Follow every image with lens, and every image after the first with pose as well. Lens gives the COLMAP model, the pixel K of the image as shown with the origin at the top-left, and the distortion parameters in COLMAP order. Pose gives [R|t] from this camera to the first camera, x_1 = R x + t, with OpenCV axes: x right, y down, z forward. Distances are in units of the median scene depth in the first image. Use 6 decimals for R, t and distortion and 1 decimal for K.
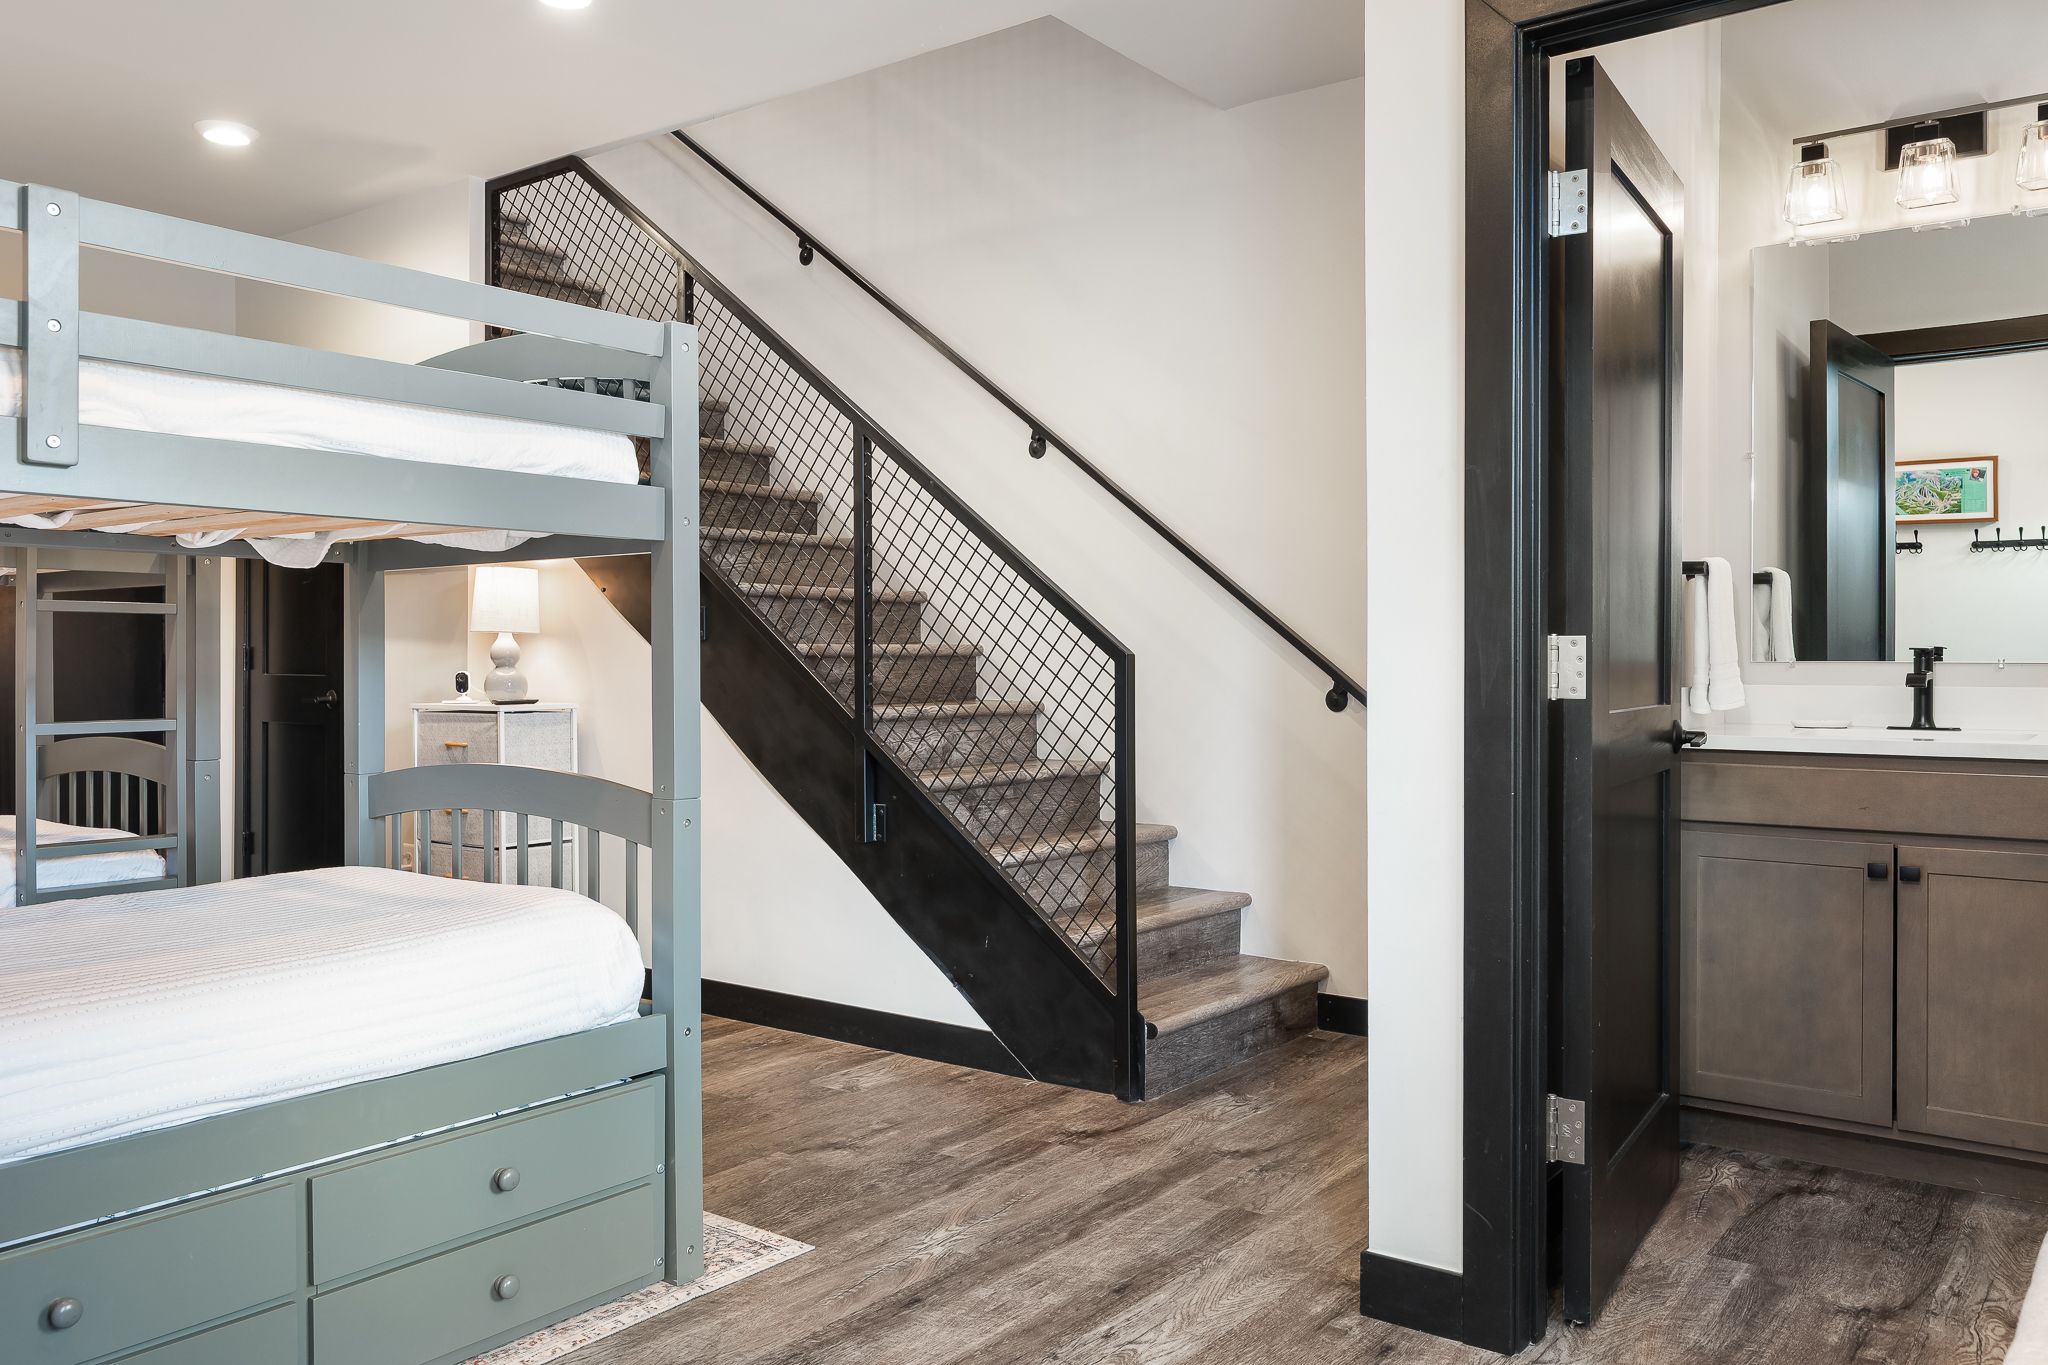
lens RADIAL K [[1574.8, 0, 1021.6], [0, 1574.8, 678.1], [0, 0, 1]] dist [0.002481, -0.001697]
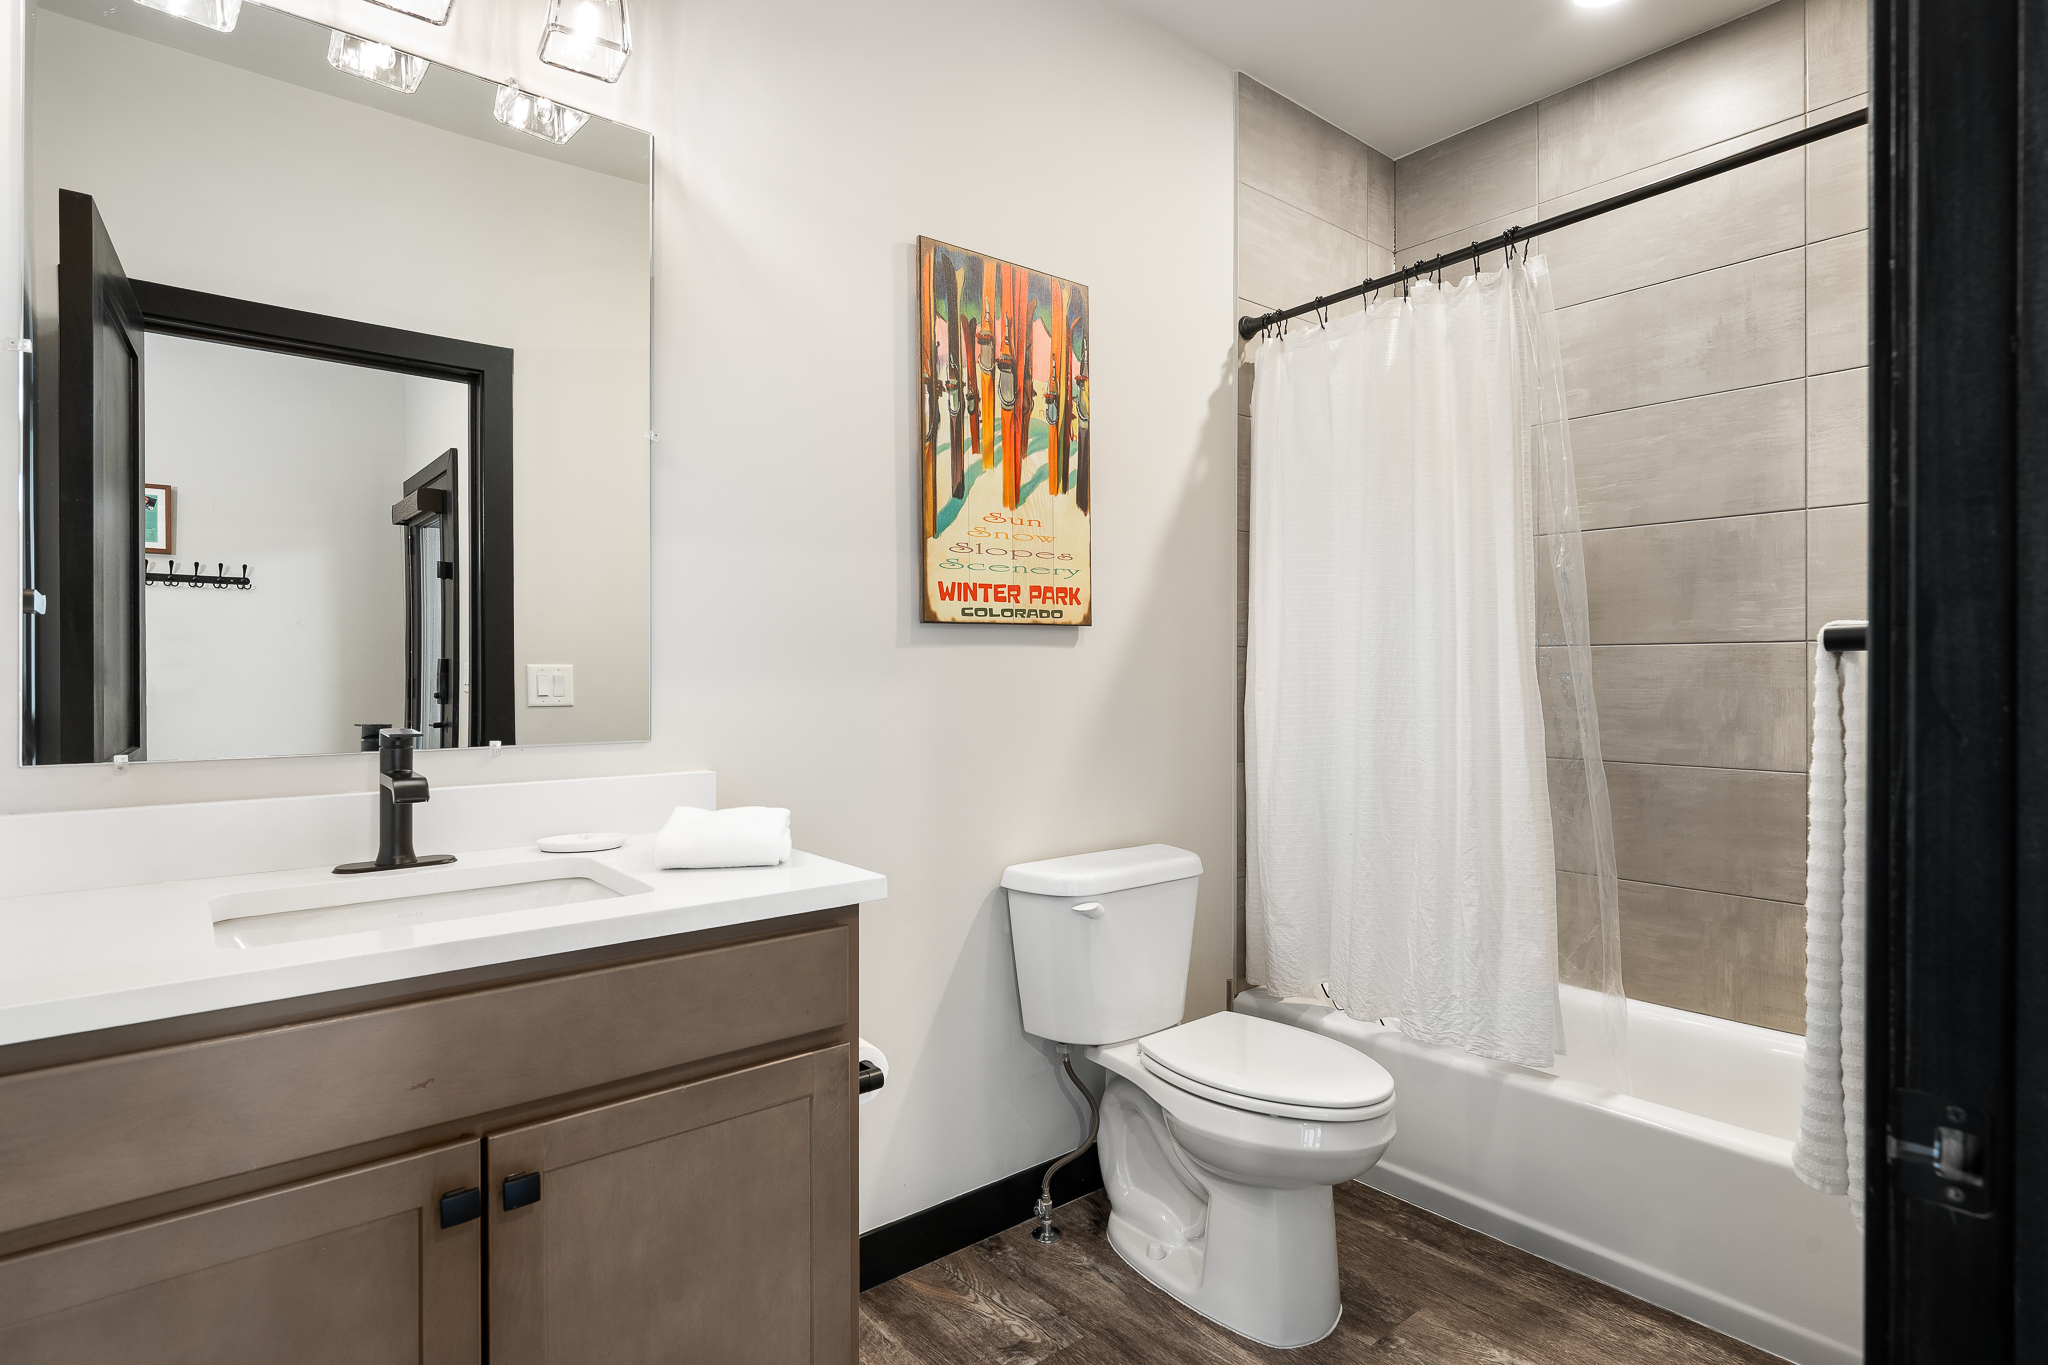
lens RADIAL K [[1035.0, 0, 1025.3], [0, 1035.0, 679.9], [0, 0, 1]] dist [-0.000832, 0.000038]
pose [[0.225360, -0.002504, 0.974272, 0.199463], [0.008353, 0.999965, 0.000638, -0.030810], [-0.974240, 0.007995, 0.225373, 0.560551]]
